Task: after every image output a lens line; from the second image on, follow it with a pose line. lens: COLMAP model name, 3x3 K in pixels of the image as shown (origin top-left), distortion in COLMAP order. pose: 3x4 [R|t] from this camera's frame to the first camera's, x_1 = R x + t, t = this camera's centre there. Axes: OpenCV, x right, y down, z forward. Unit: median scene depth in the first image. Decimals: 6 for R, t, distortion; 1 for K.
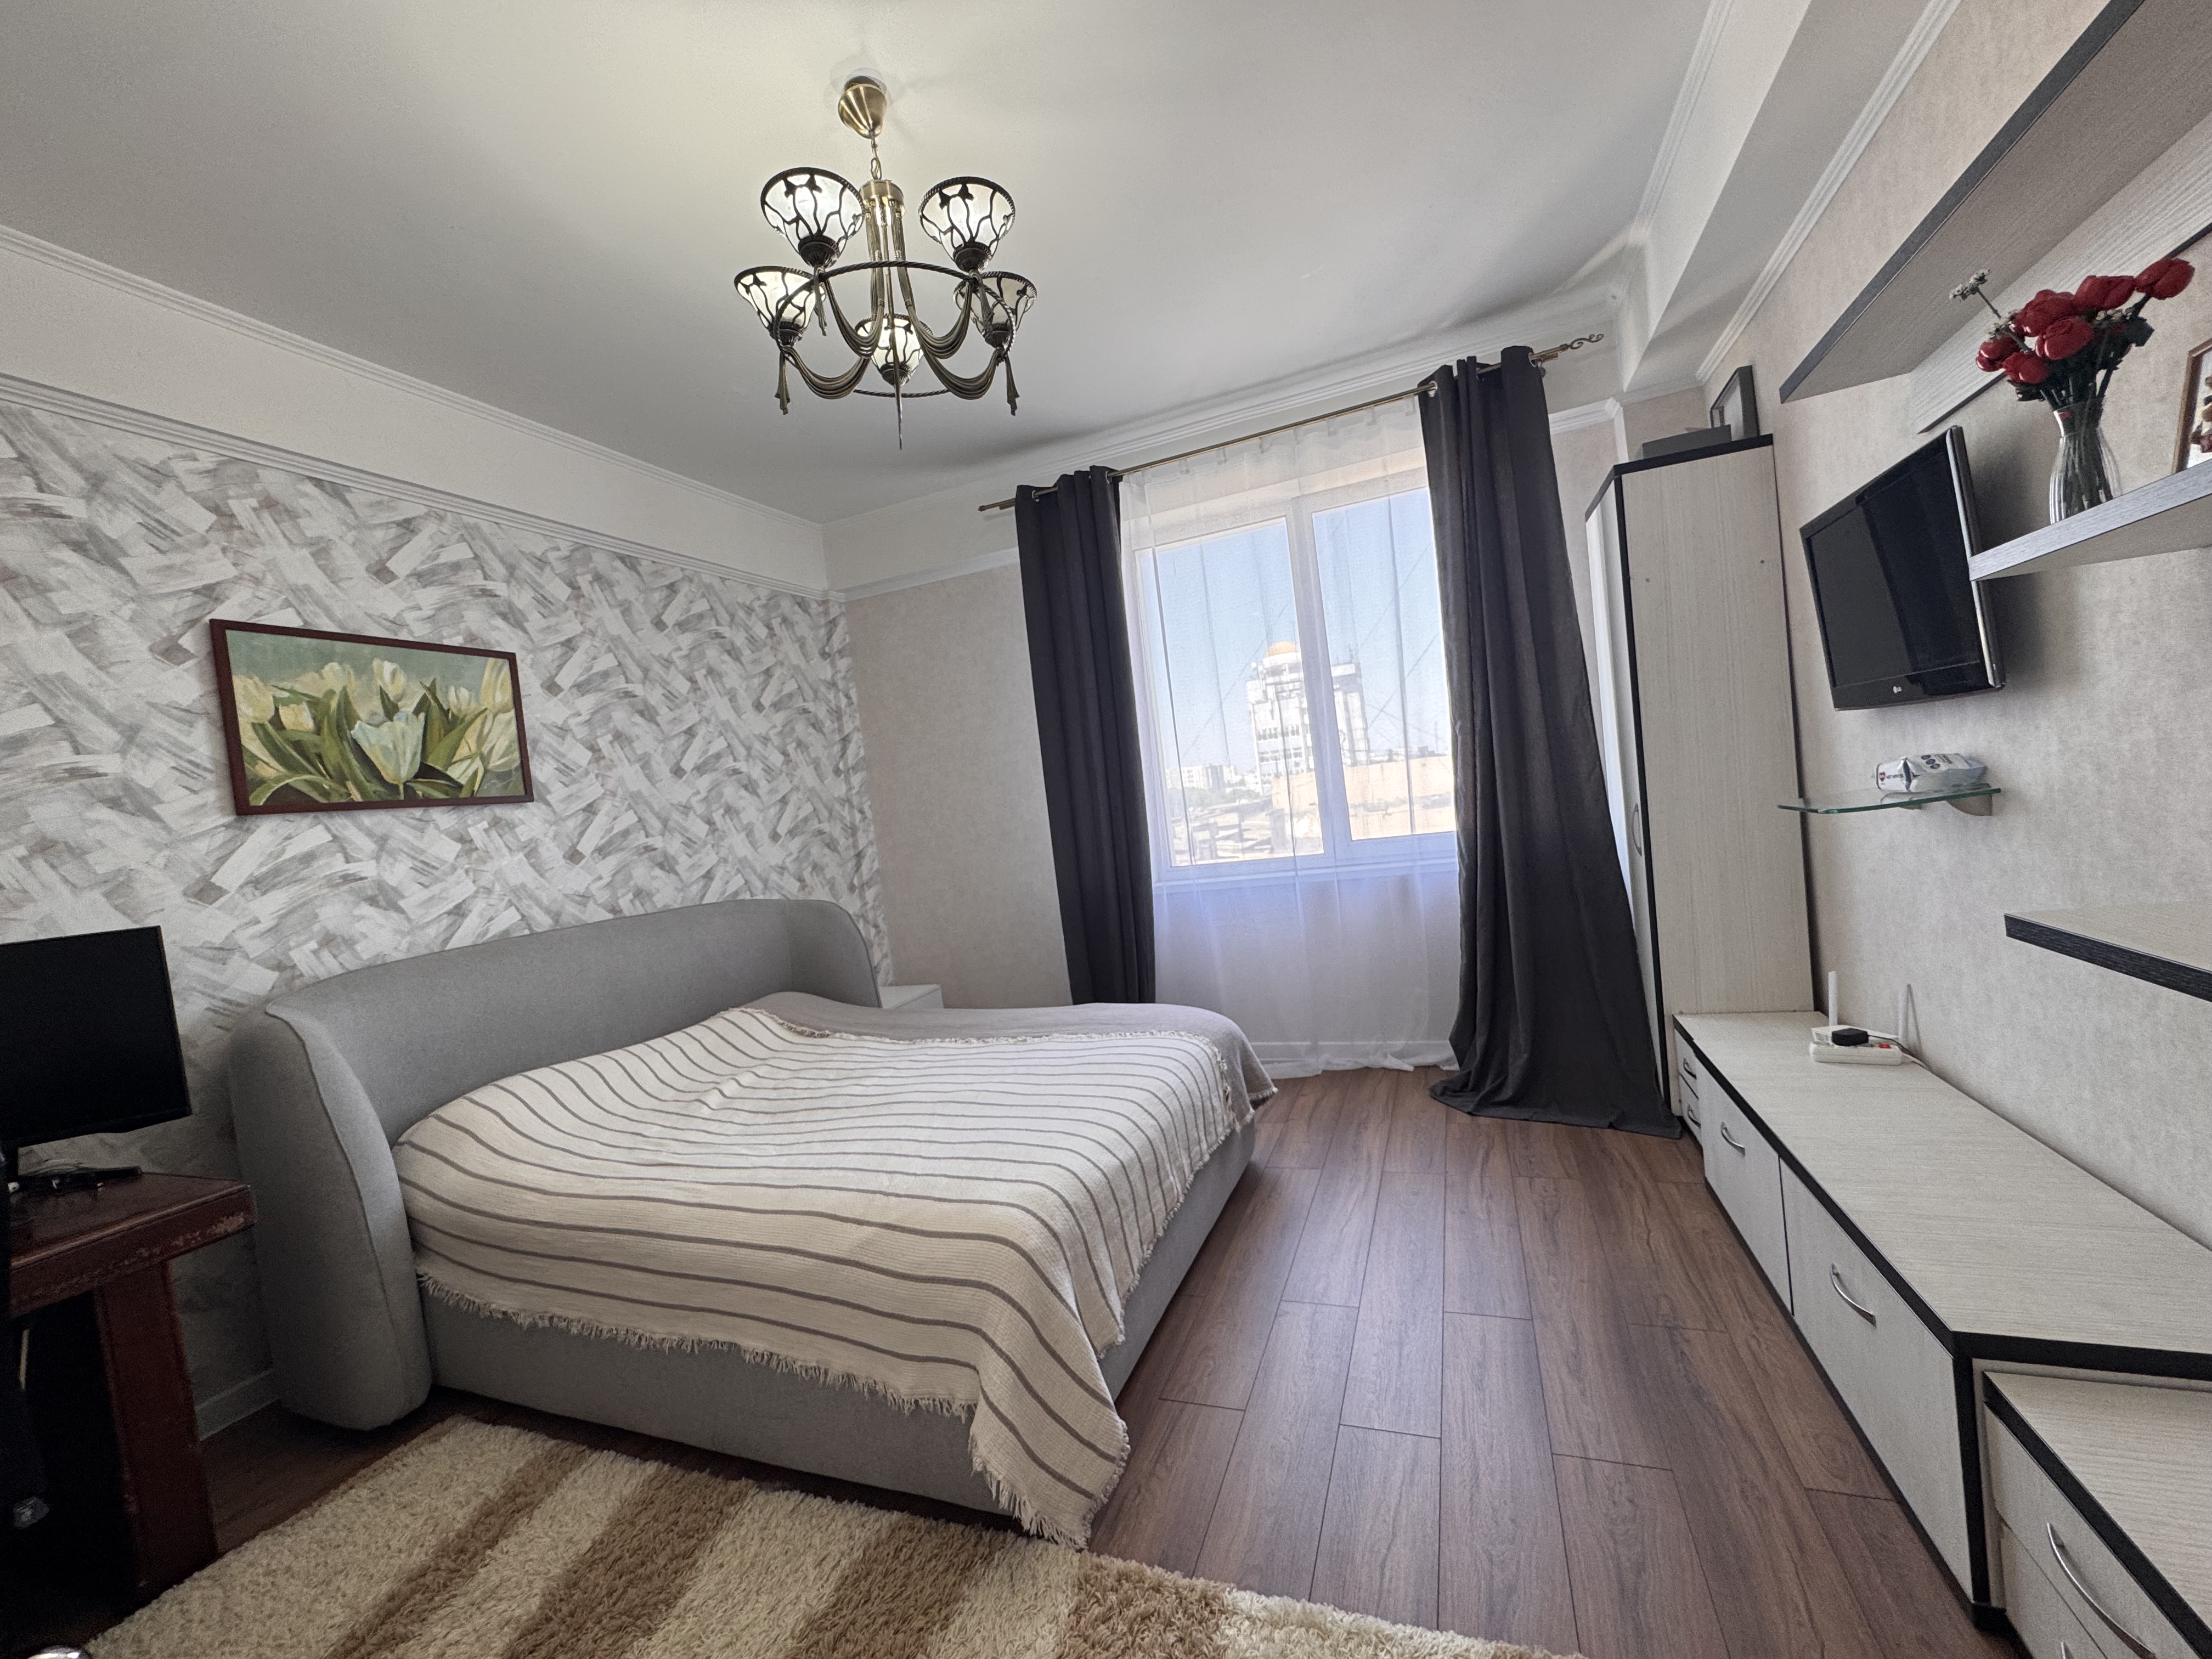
lens RADIAL K [[880.2, 0, 1104.5], [0, 880.2, 837.3], [0, 0, 1]] dist [-0.002596, 0.000002]
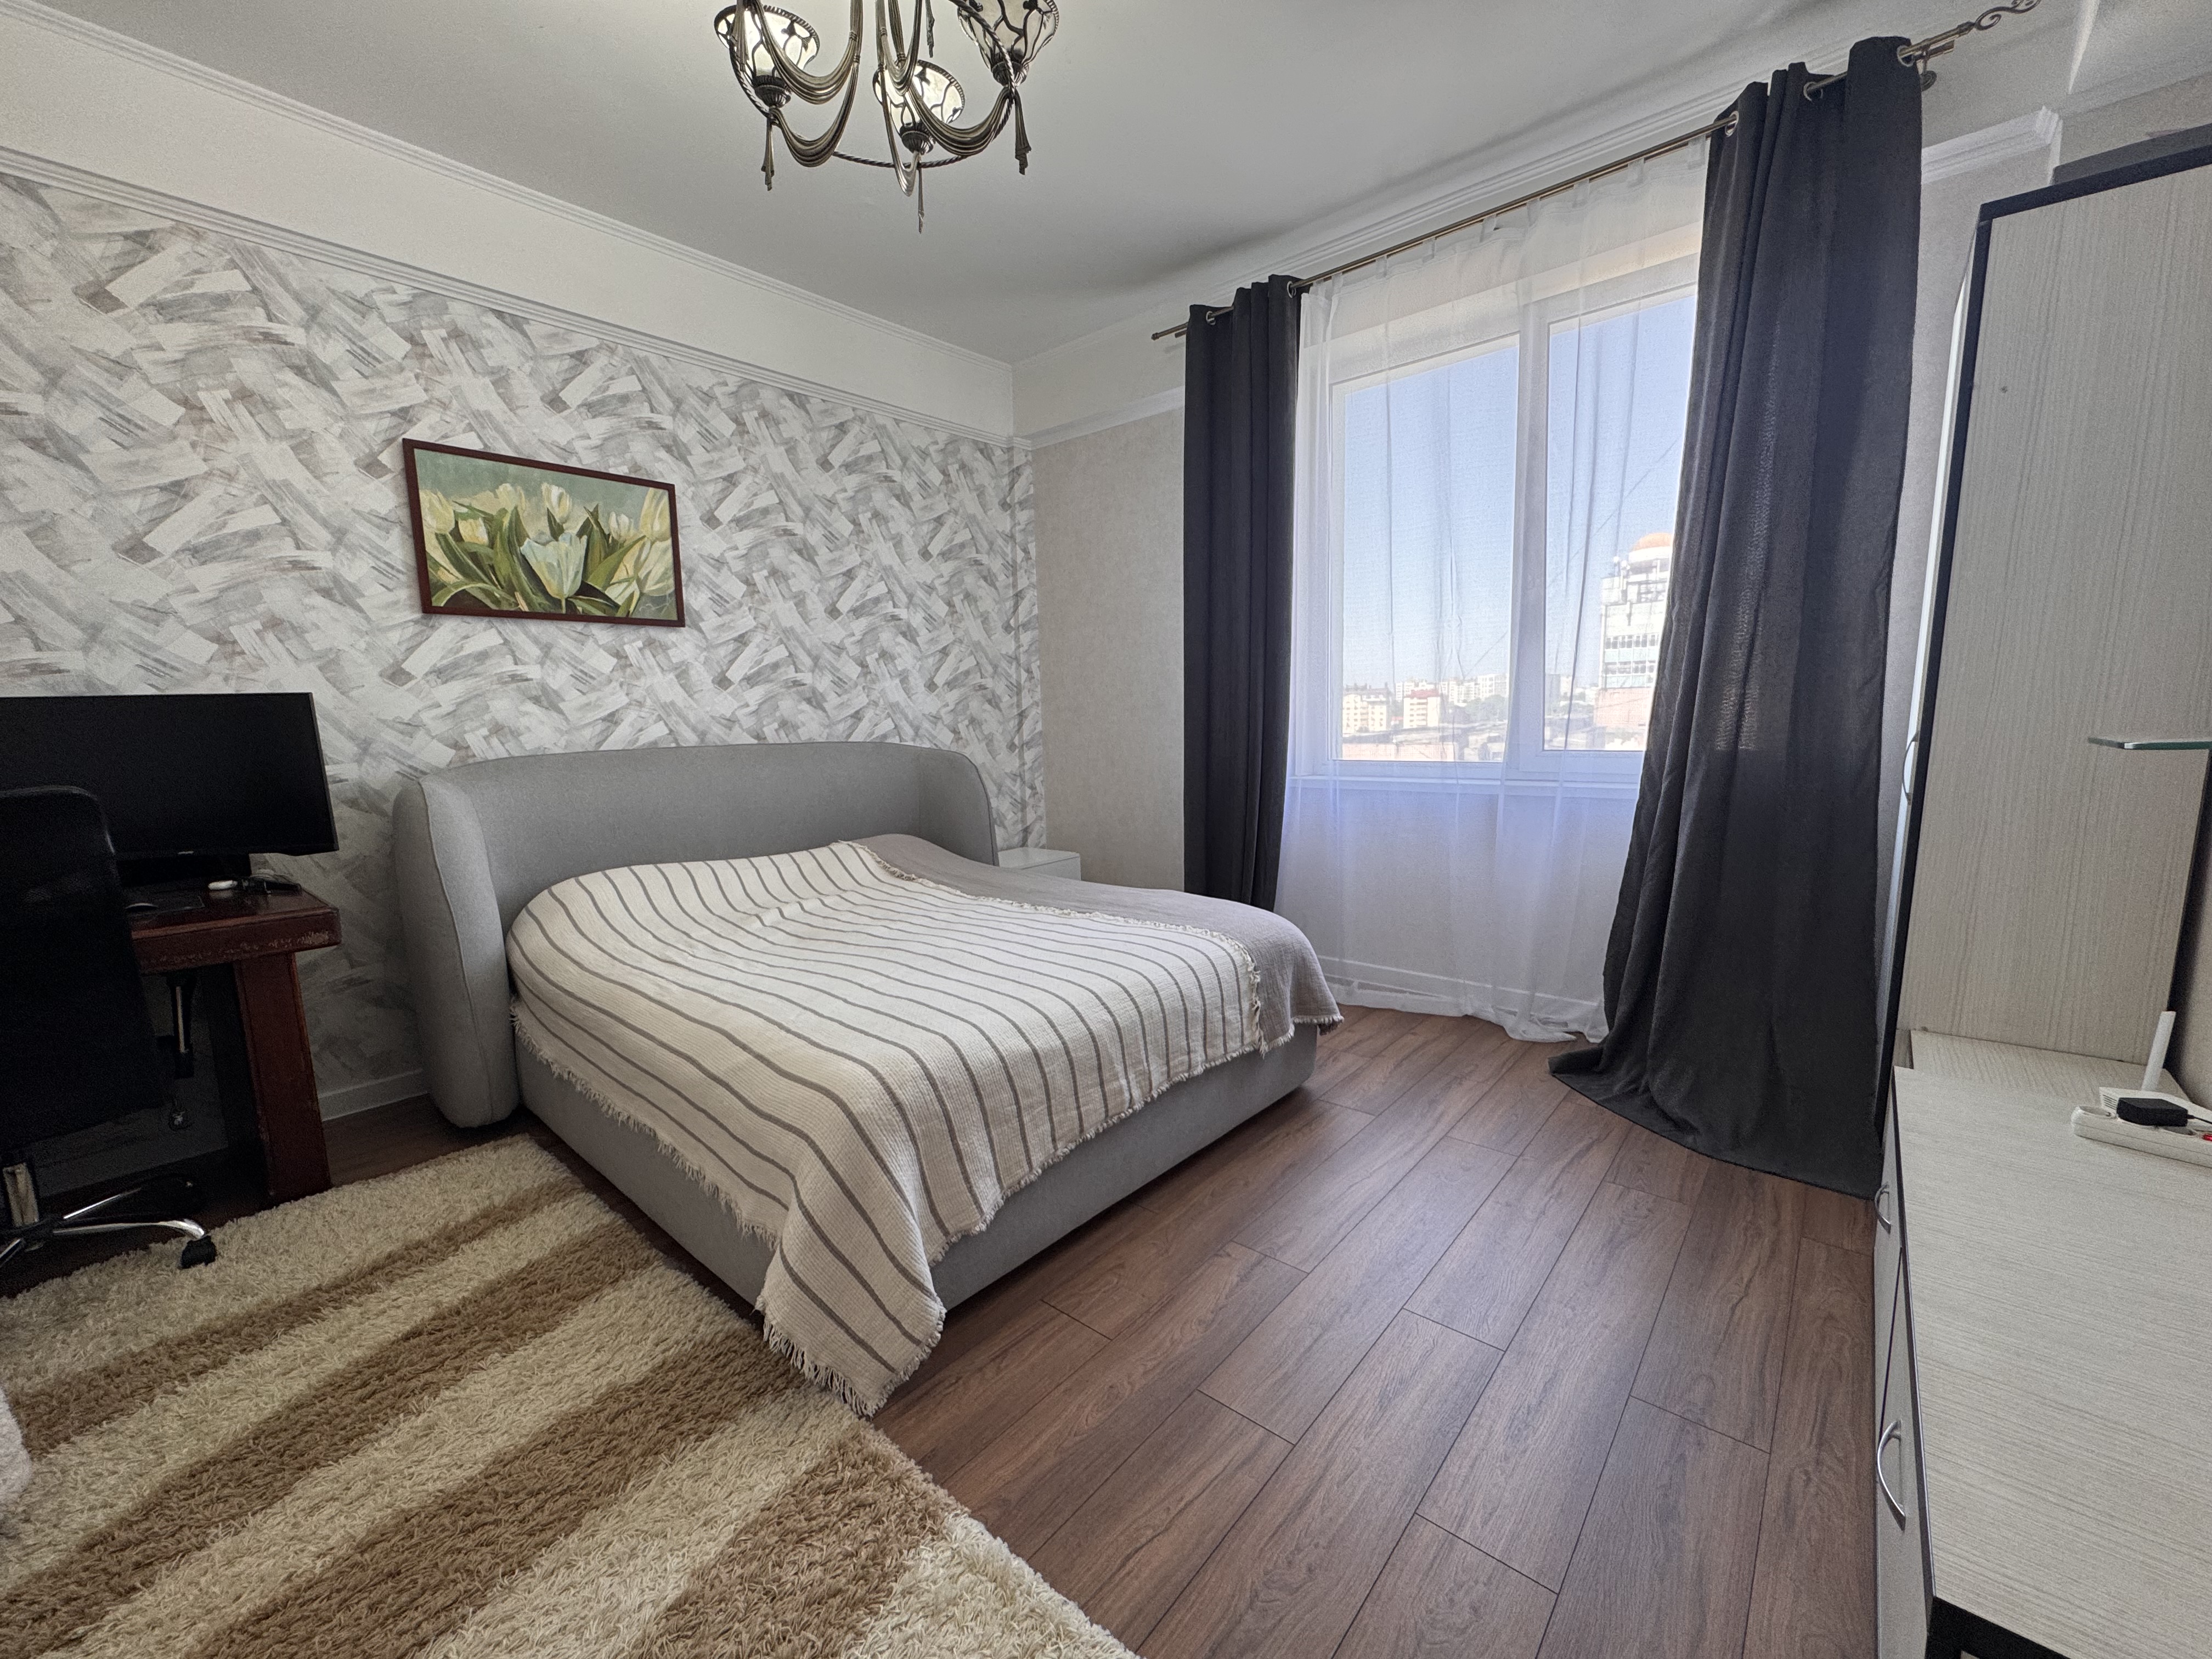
lens RADIAL K [[880.2, 0, 1104.7], [0, 880.2, 834.5], [0, 0, 1]] dist [-0.002596, 0.000002]
pose [[0.940231, 0.138593, -0.311058, 0.242733], [-0.099537, 0.985393, 0.138175, 0.011925], [0.325665, -0.098955, 0.940293, 0.135513]]
